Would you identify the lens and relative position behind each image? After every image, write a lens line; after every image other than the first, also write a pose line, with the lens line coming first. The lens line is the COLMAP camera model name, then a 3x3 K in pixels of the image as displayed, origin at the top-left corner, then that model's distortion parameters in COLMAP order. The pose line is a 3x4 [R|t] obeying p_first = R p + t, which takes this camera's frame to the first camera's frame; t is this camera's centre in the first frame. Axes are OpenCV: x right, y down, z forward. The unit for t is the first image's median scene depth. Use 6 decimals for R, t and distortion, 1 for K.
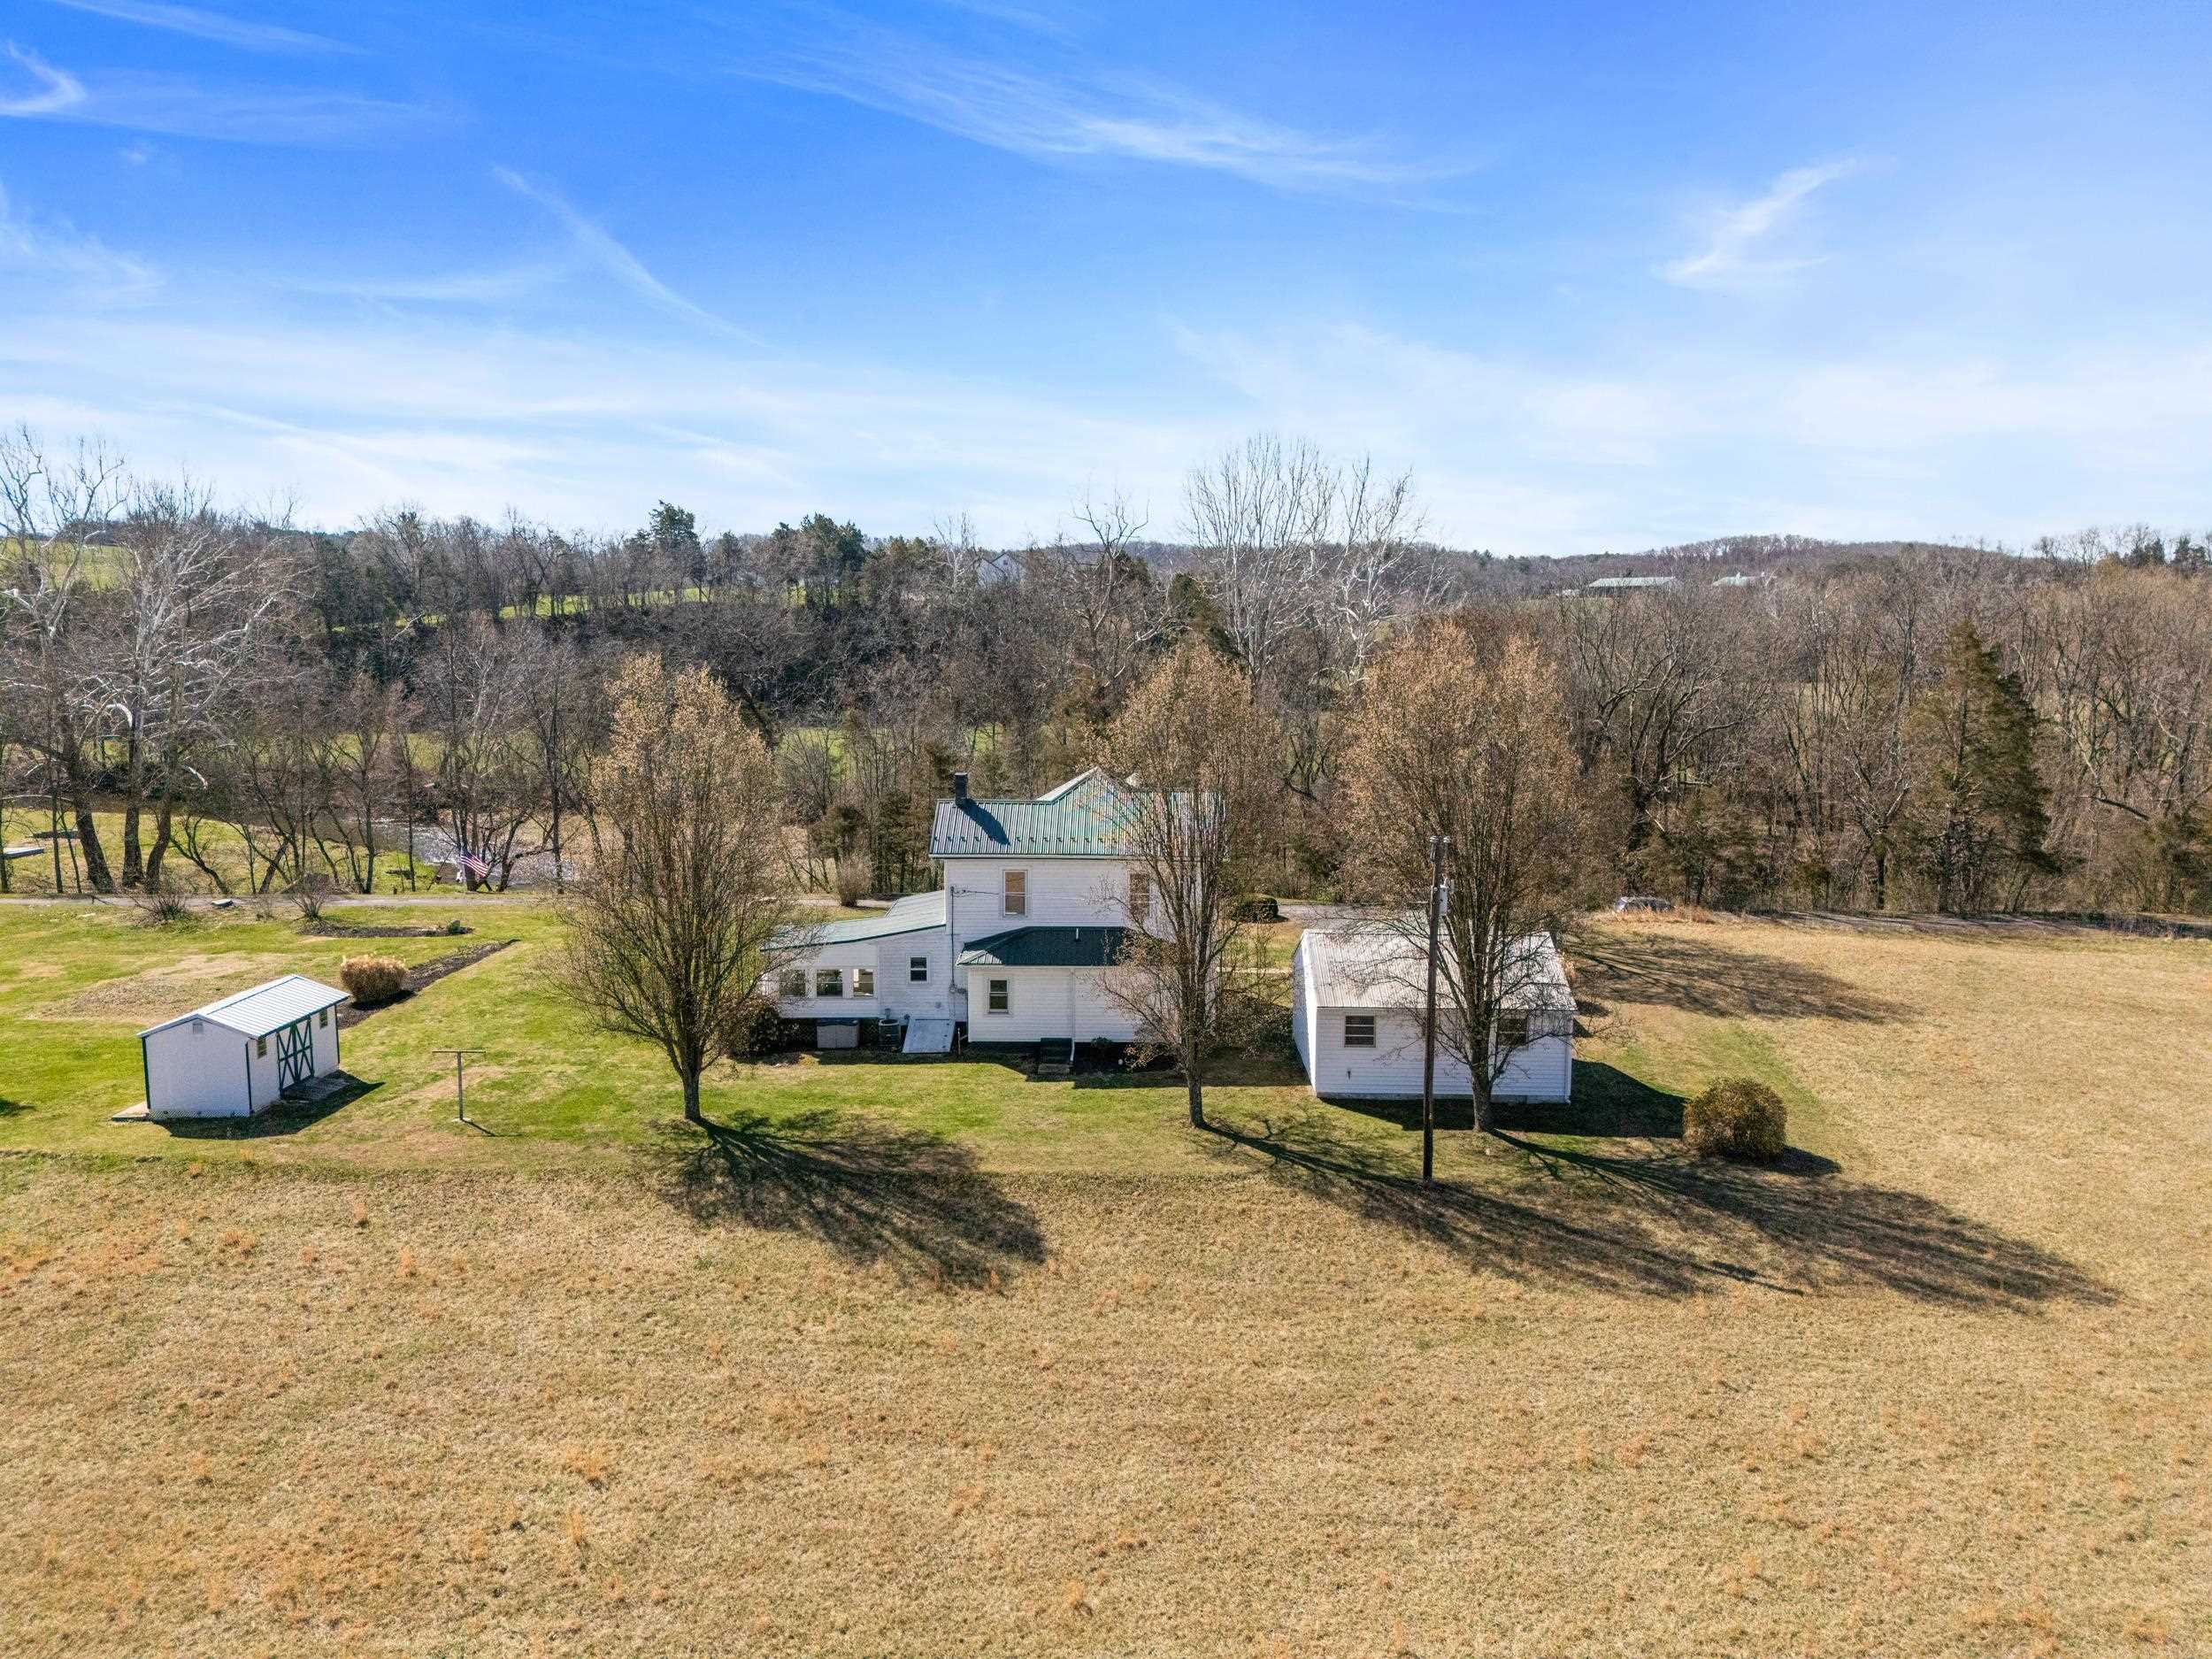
lens RADIAL K [[1730.7, 0, 1106.0], [0, 1730.7, 829.5], [0, 0, 1]] dist [-0.000255, -0.001155]
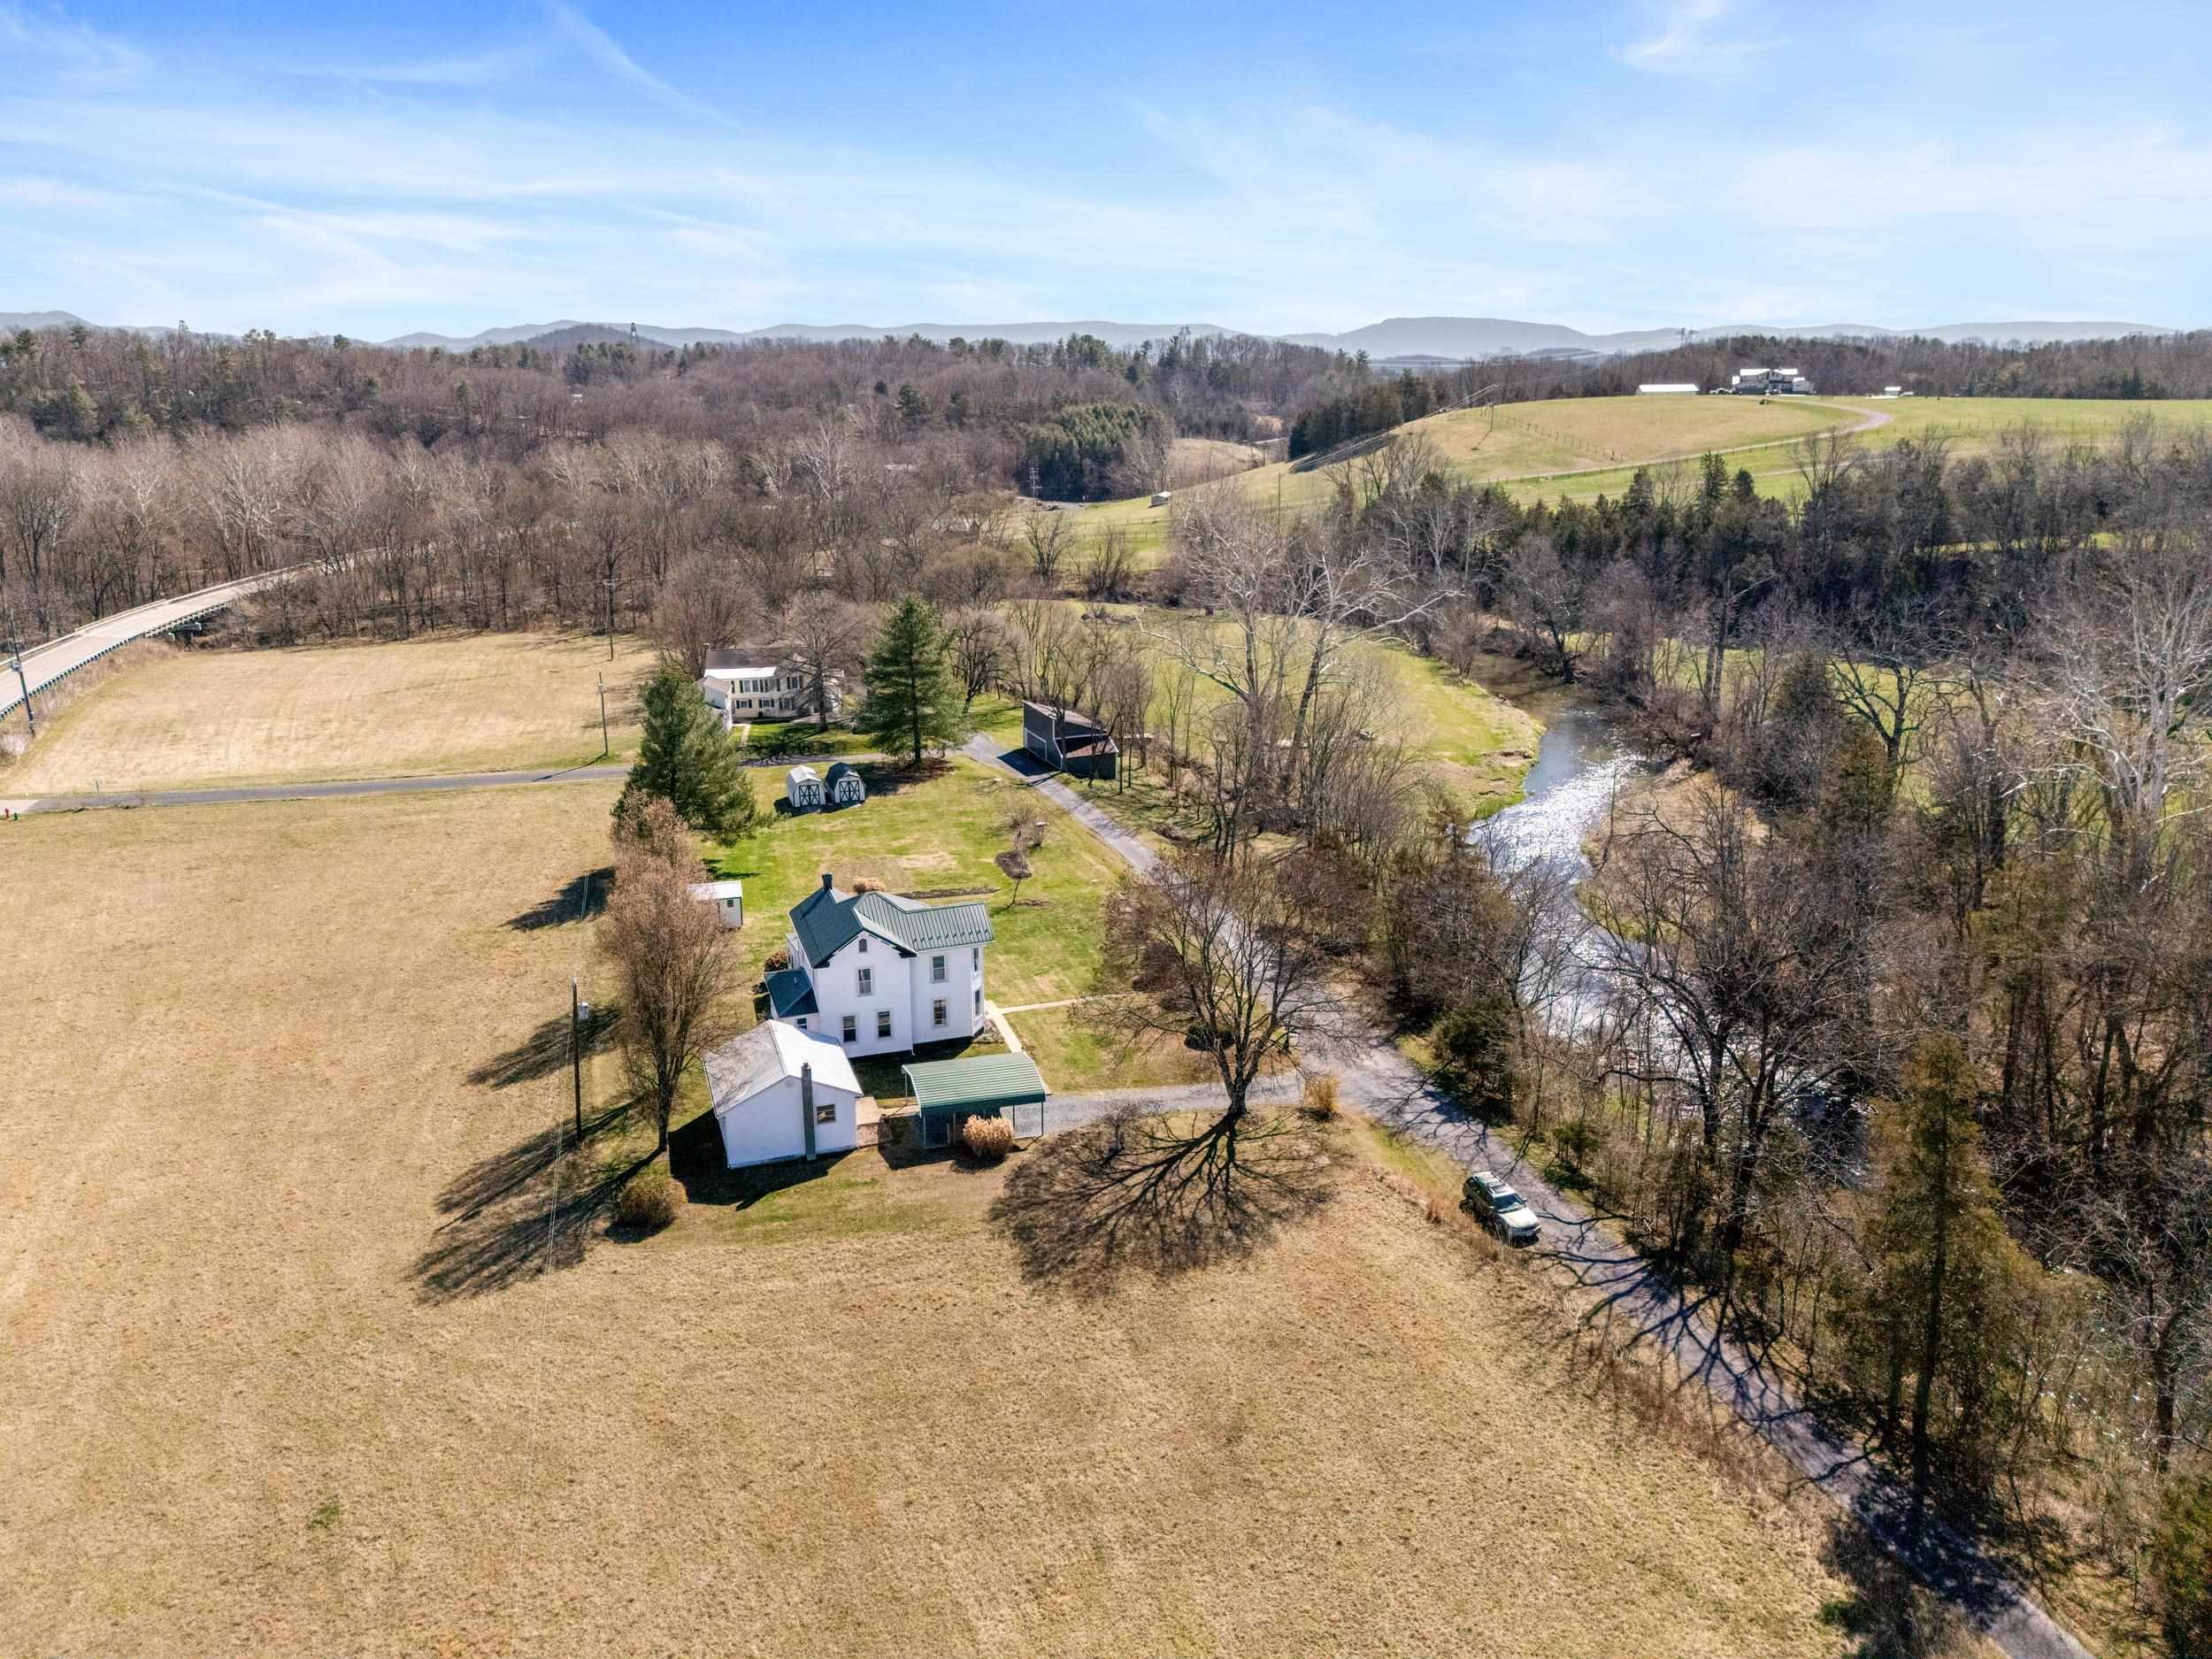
lens RADIAL K [[1647.9, 0, 1106.0], [0, 1647.9, 829.5], [0, 0, 1]] dist [0.016631, 0.001459]
pose [[0.327093, 0.263073, -0.907636, 1.885791], [-0.122285, 0.964177, 0.235393, -0.615646], [0.937047, 0.033995, 0.347545, 0.834389]]
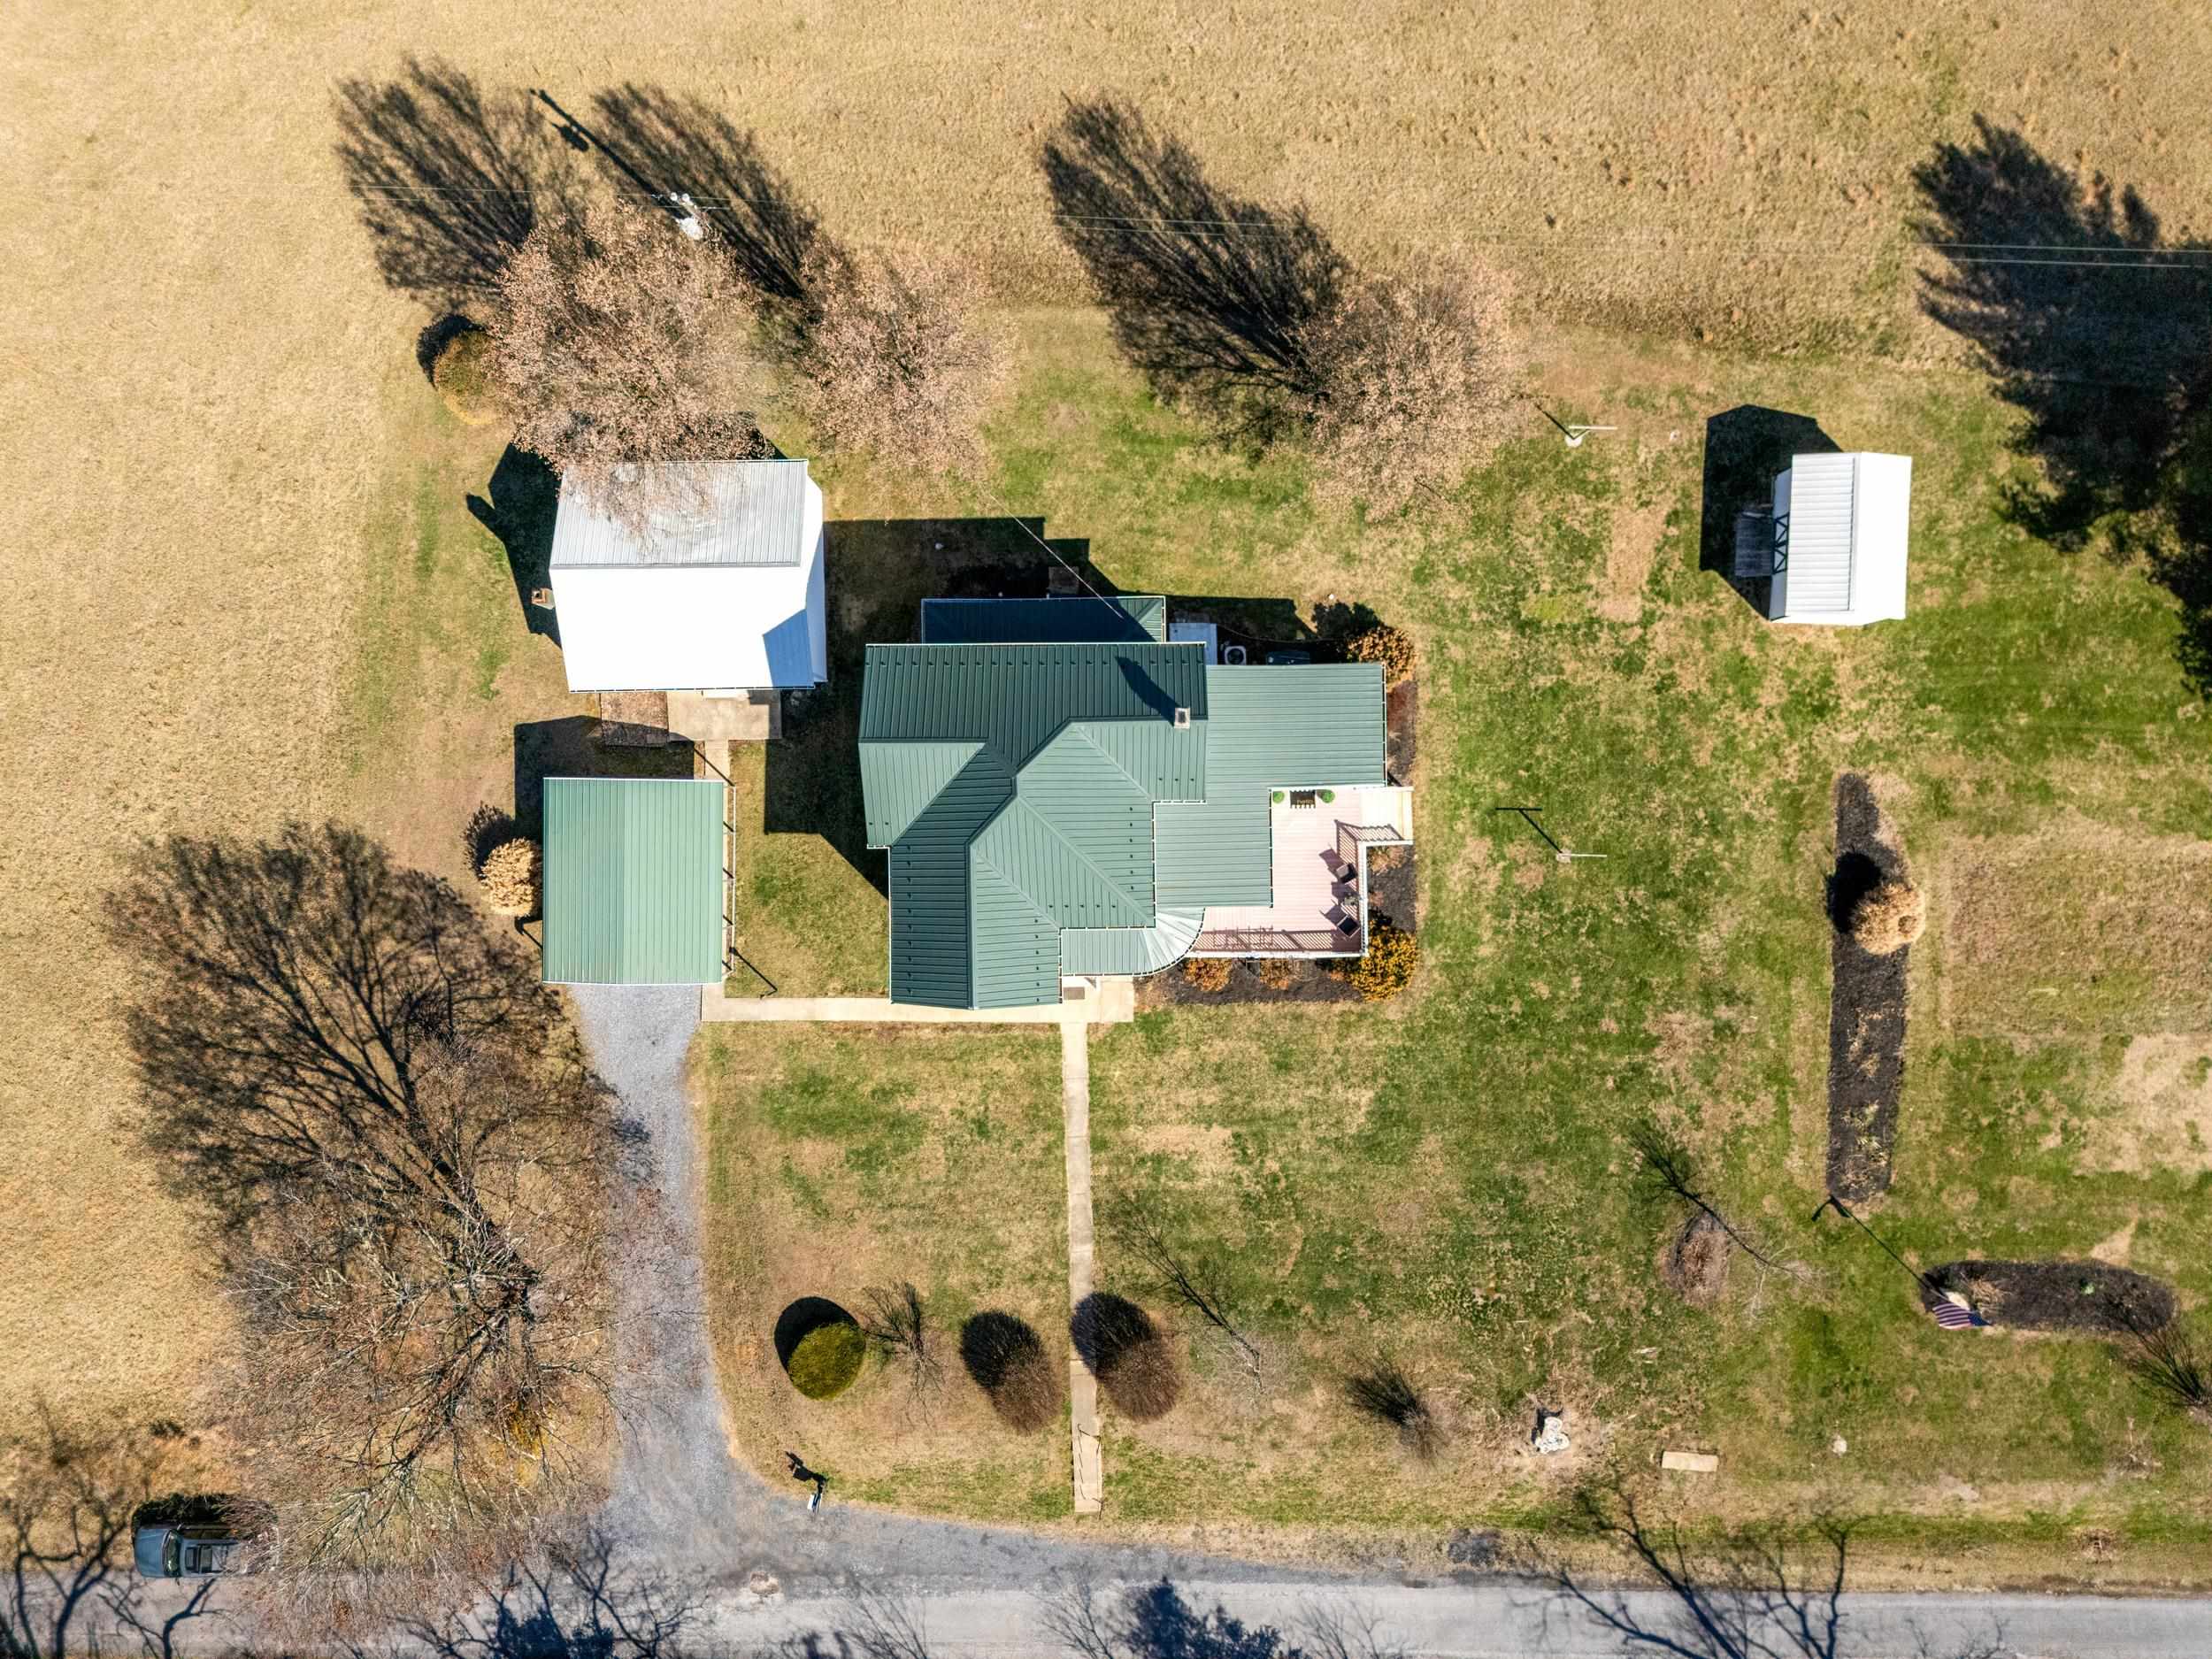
lens RADIAL K [[1730.7, 0, 1106.0], [0, 1730.7, 829.5], [0, 0, 1]] dist [-0.000255, -0.001155]
pose [[-0.999522, 0.030765, -0.003043, -0.054220], [-0.006946, -0.127579, 0.991804, -1.056419], [0.030124, 0.991351, 0.127732, 1.163918]]
